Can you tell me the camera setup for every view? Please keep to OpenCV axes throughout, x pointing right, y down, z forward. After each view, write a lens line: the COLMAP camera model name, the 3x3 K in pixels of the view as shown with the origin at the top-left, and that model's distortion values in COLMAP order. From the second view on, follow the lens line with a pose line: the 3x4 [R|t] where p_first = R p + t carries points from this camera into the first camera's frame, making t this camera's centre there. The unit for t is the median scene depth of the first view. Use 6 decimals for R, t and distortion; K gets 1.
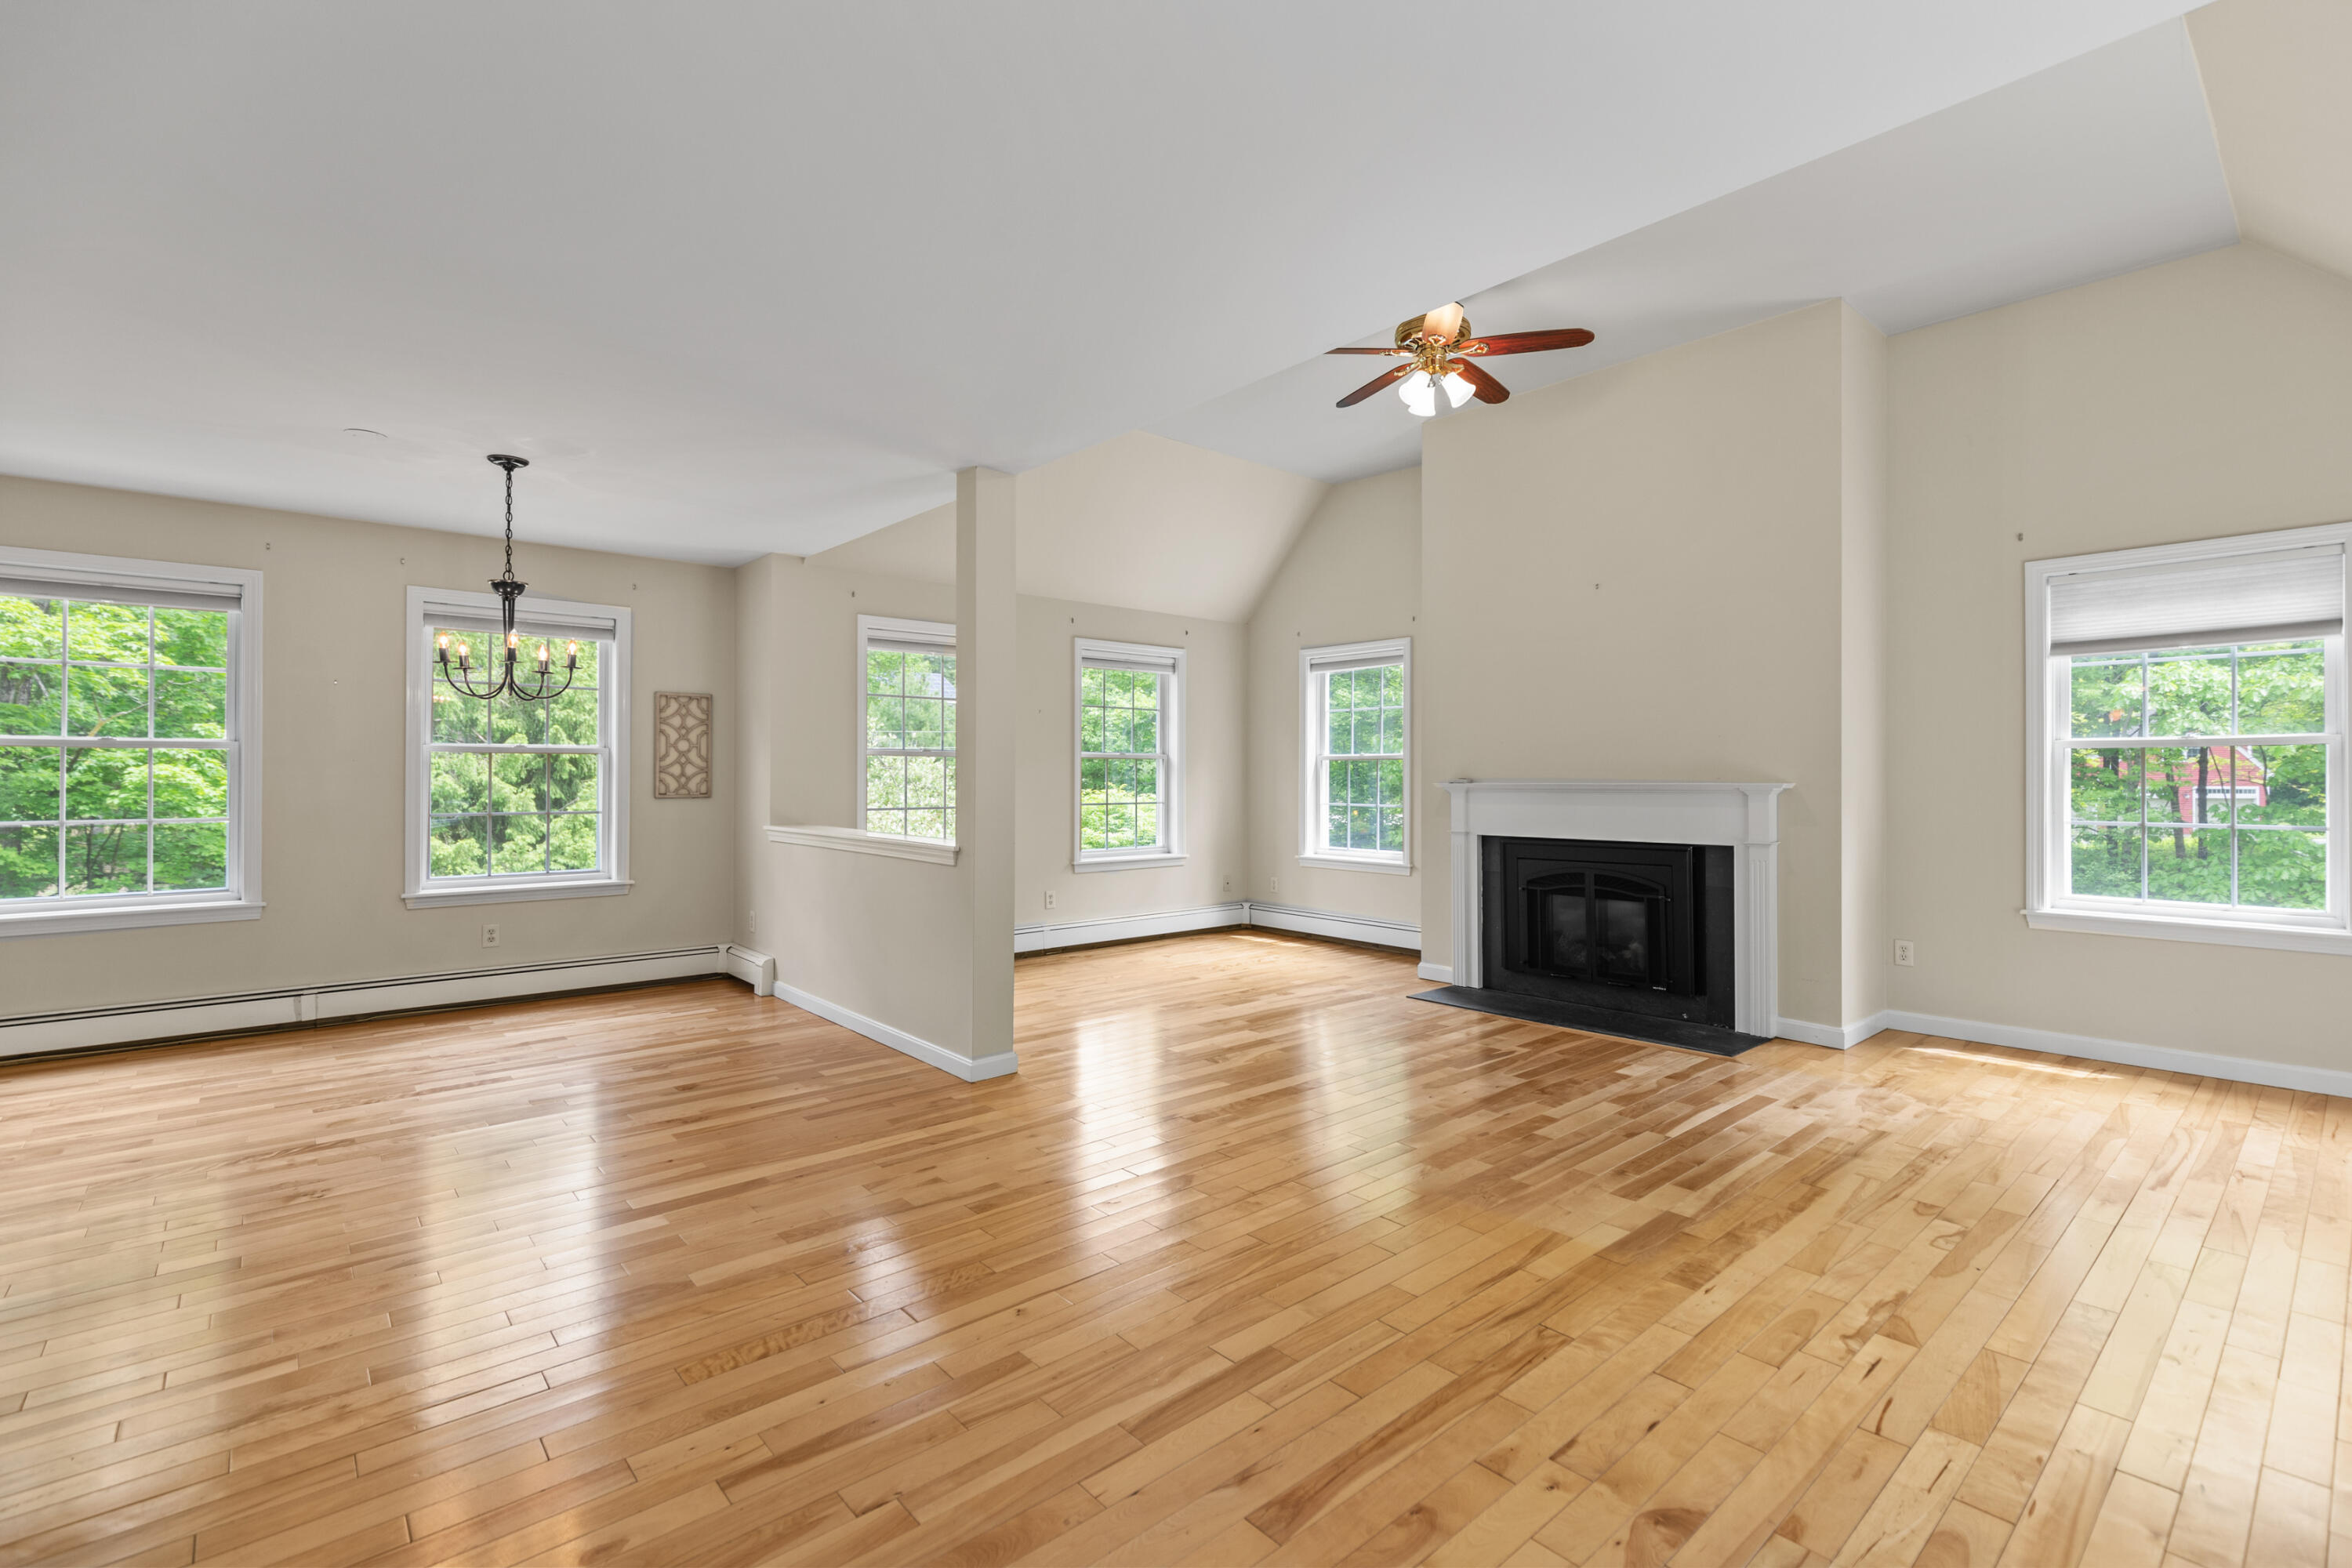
lens RADIAL K [[1059.5, 0, 1190.9], [0, 1059.5, 778.2], [0, 0, 1]] dist [0.006413, 0.000513]
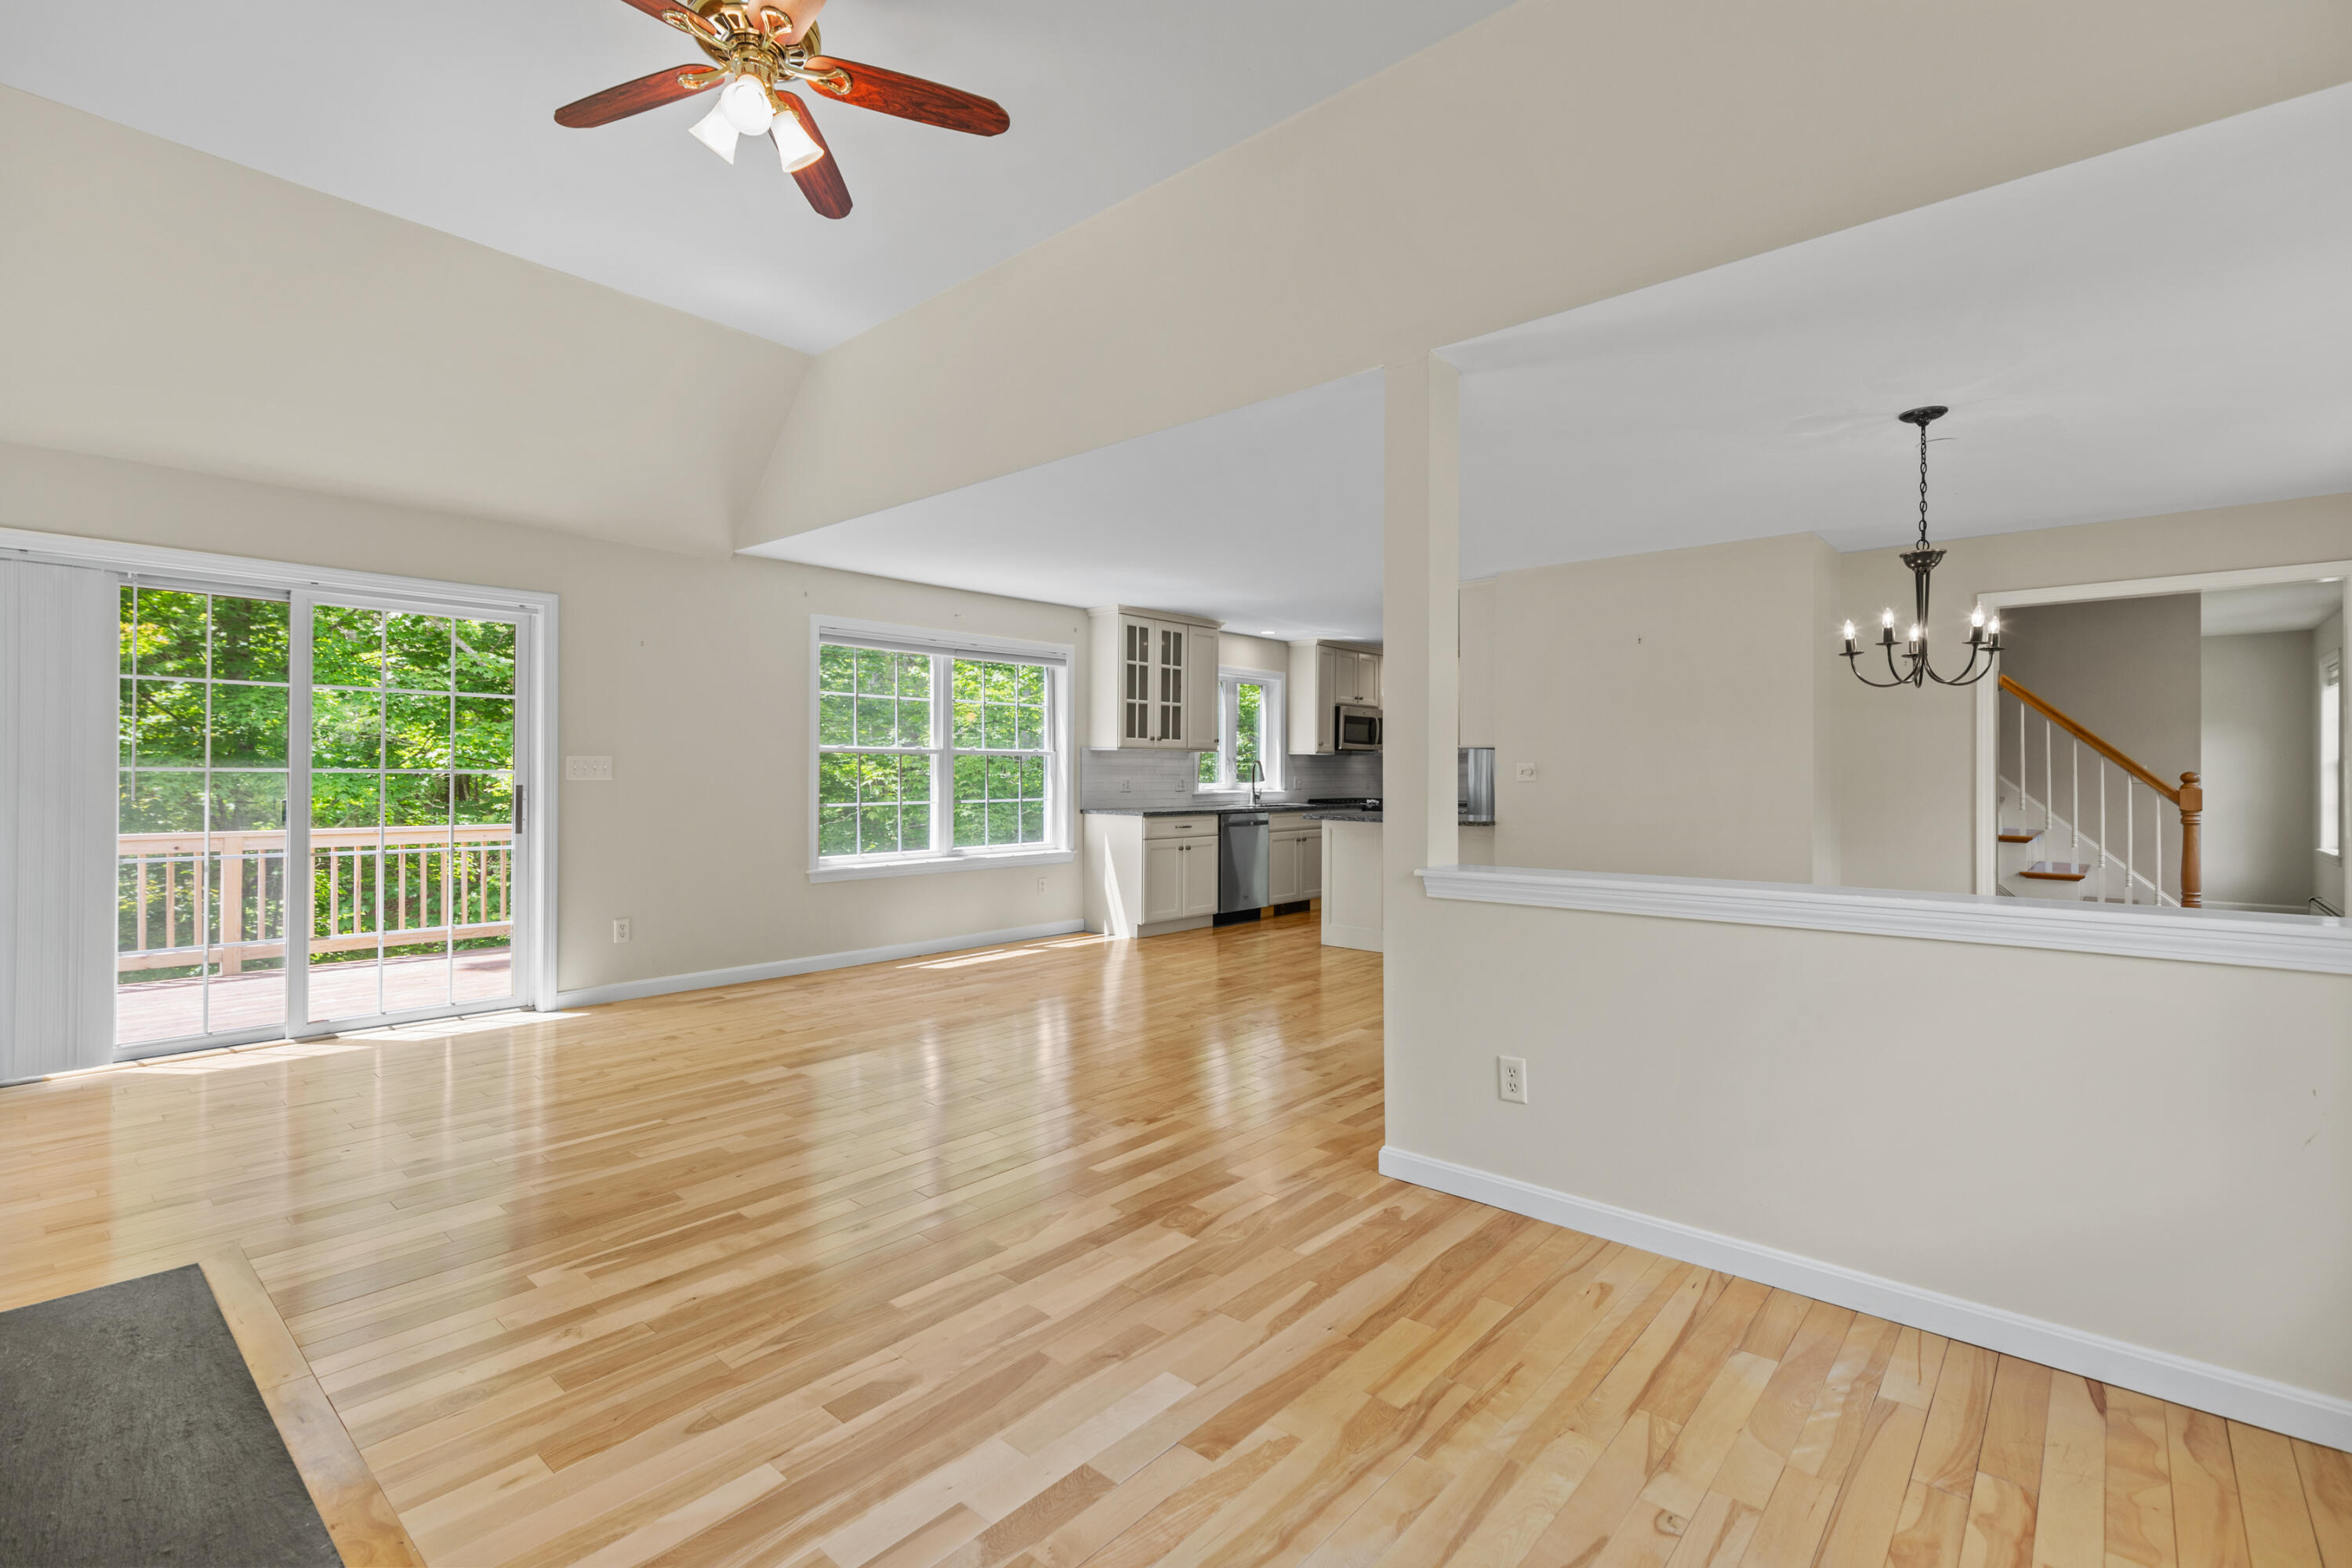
lens RADIAL K [[1059.5, 0, 1183.2], [0, 1059.5, 776.5], [0, 0, 1]] dist [0.006413, 0.000513]
pose [[-0.992704, -0.004784, -0.120481, 0.048962], [-0.004935, 0.999987, 0.000955, 0.001161], [0.120475, 0.001543, -0.992715, 1.338431]]
